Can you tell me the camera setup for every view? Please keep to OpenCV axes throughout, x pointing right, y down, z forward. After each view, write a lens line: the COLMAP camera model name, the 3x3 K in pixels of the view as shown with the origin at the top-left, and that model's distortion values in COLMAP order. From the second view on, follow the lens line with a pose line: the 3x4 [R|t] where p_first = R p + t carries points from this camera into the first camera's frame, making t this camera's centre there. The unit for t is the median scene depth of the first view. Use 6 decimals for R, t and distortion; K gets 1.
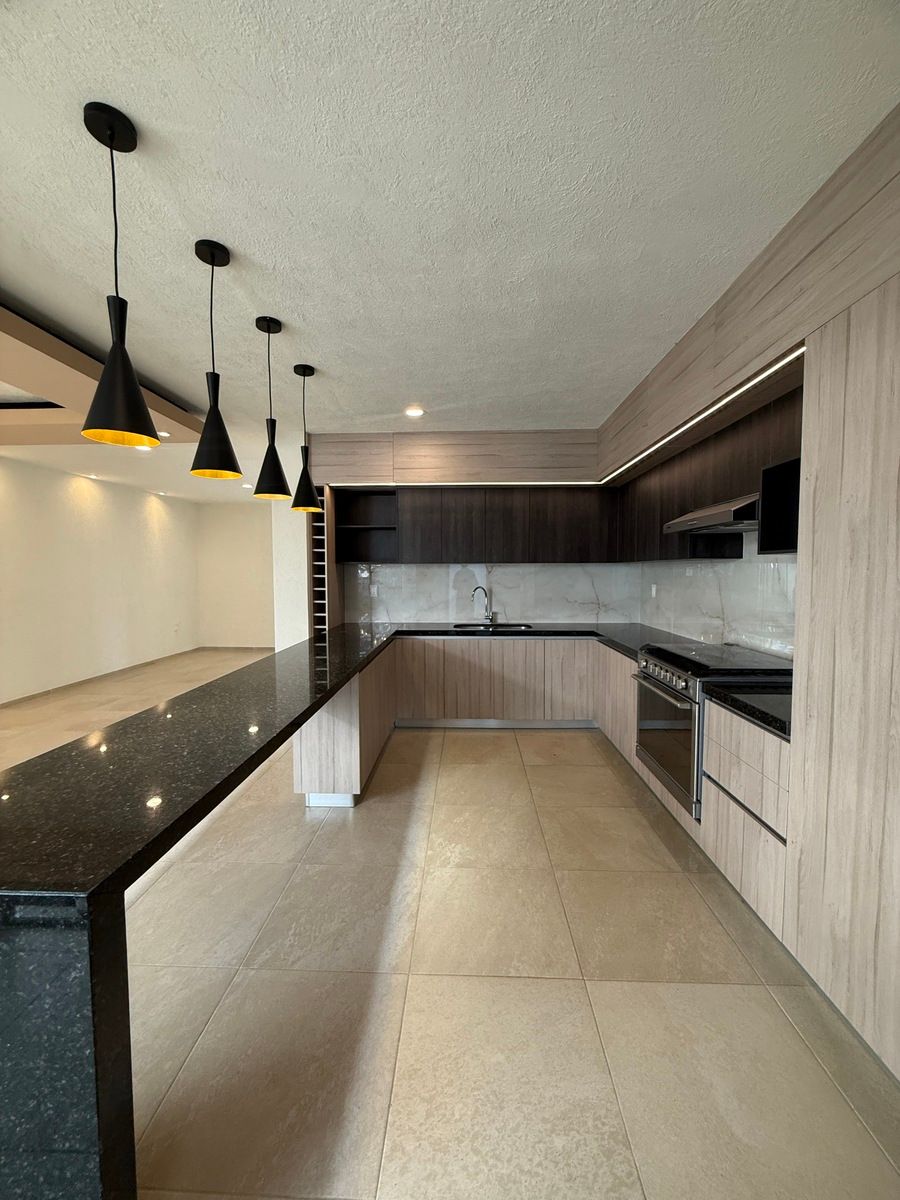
lens RADIAL K [[477.7, 0, 447.9], [0, 477.7, 599.5], [0, 0, 1]] dist [0.000247, -0.000007]
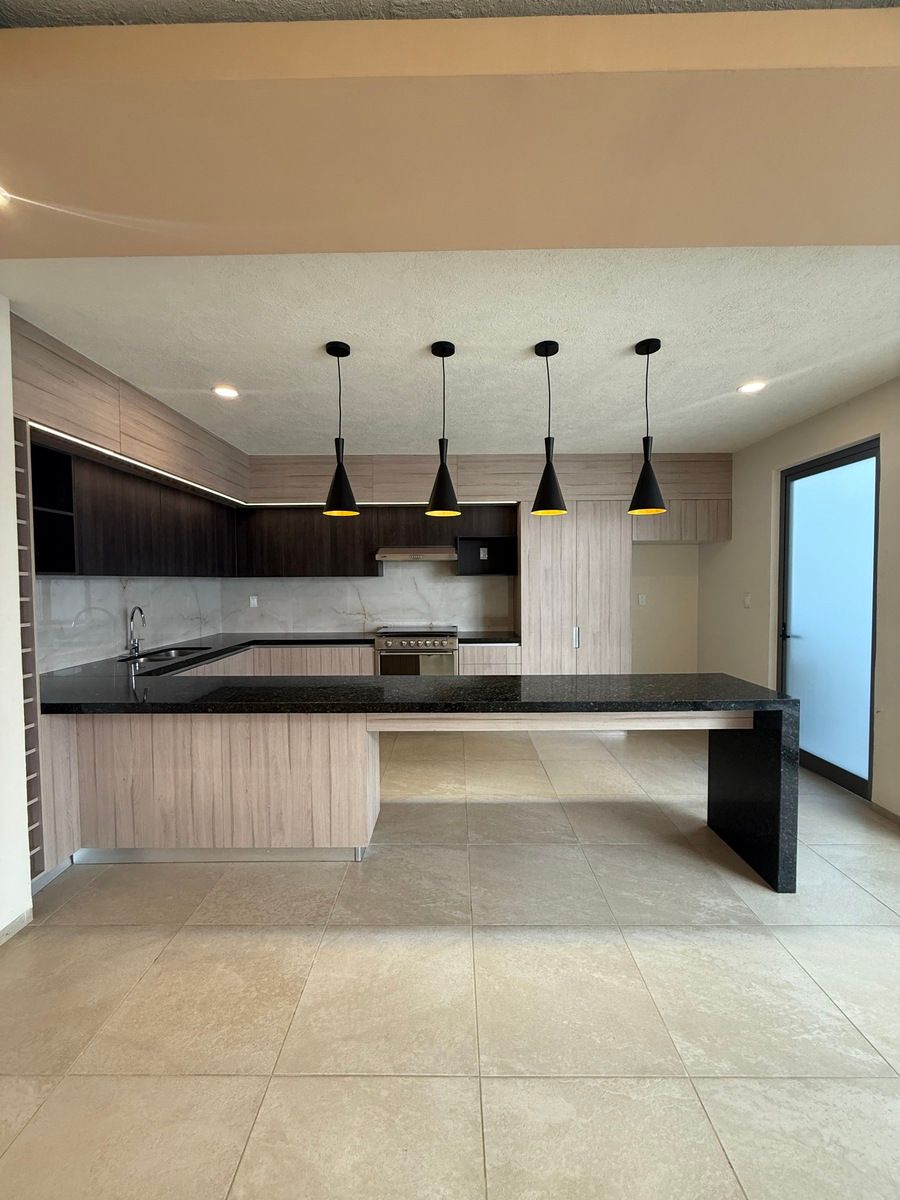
lens RADIAL K [[477.7, 0, 452.5], [0, 477.7, 598.2], [0, 0, 1]] dist [0.000247, -0.000007]
pose [[-0.036399, -0.032620, 0.998805, -1.639887], [0.066566, 0.997168, 0.034992, -0.077196], [-0.997118, 0.067760, -0.034124, 1.200644]]
